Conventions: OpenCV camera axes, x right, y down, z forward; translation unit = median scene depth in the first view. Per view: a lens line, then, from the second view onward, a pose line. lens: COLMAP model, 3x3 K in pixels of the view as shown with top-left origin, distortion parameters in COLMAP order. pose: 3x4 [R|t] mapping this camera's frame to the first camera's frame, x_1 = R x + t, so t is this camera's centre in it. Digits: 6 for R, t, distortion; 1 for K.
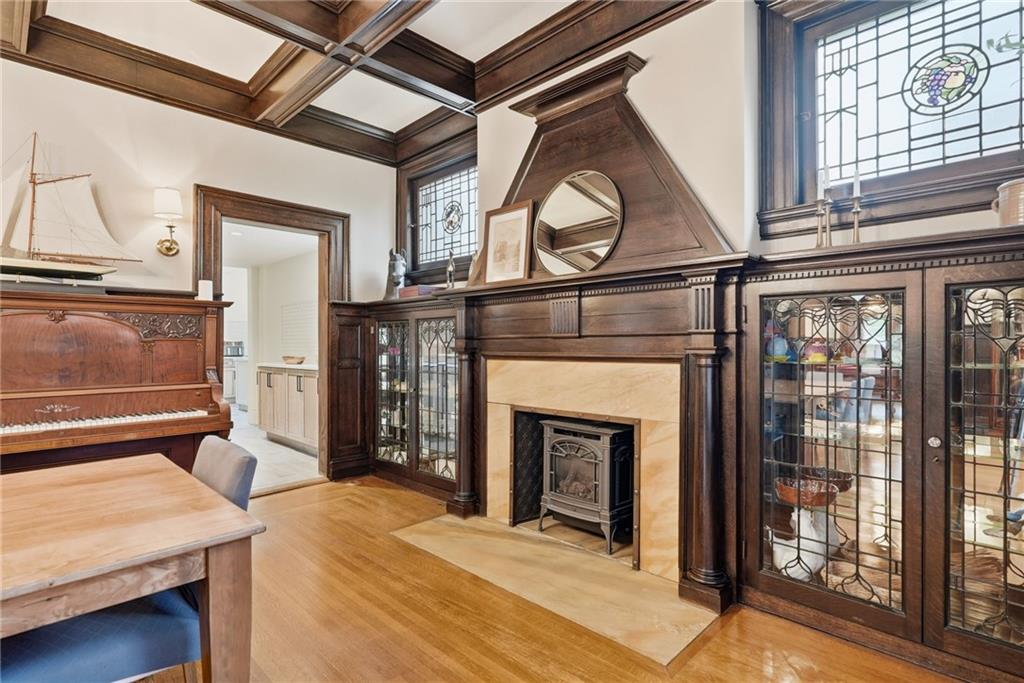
lens RADIAL K [[515.5, 0, 511.9], [0, 515.5, 342.0], [0, 0, 1]] dist [0.002712, 0.000296]
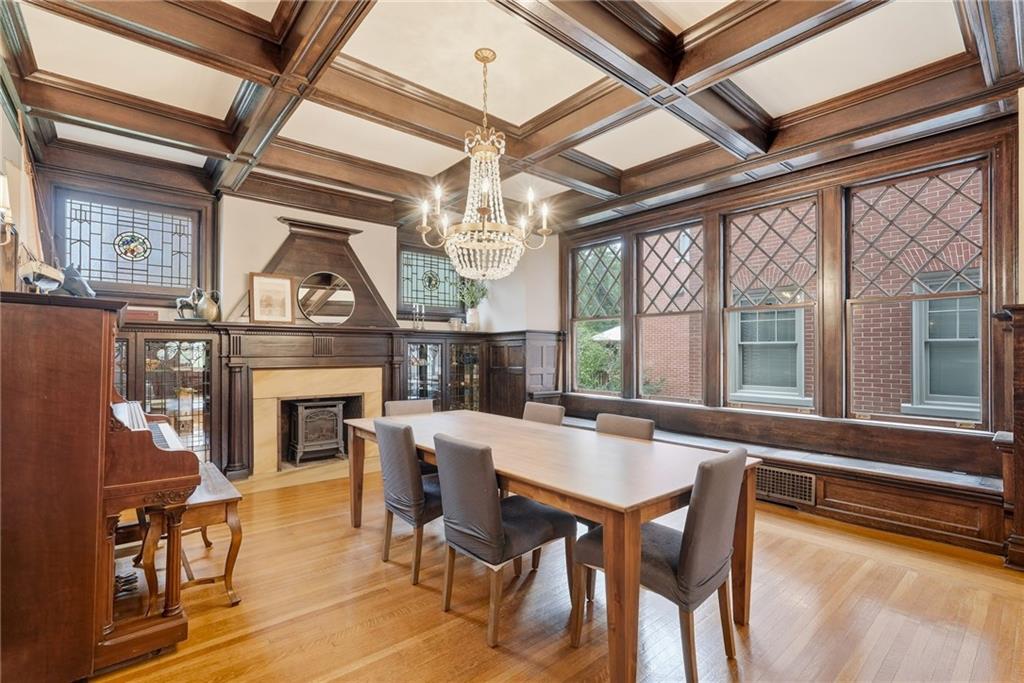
lens RADIAL K [[462.4, 0, 511.9], [0, 462.4, 348.2], [0, 0, 1]] dist [-0.000430, -0.000022]
pose [[0.088562, 0.015545, 0.995949, -1.391295], [-0.002337, 0.999879, -0.015399, -0.013030], [-0.996068, -0.000964, 0.088587, 0.135414]]
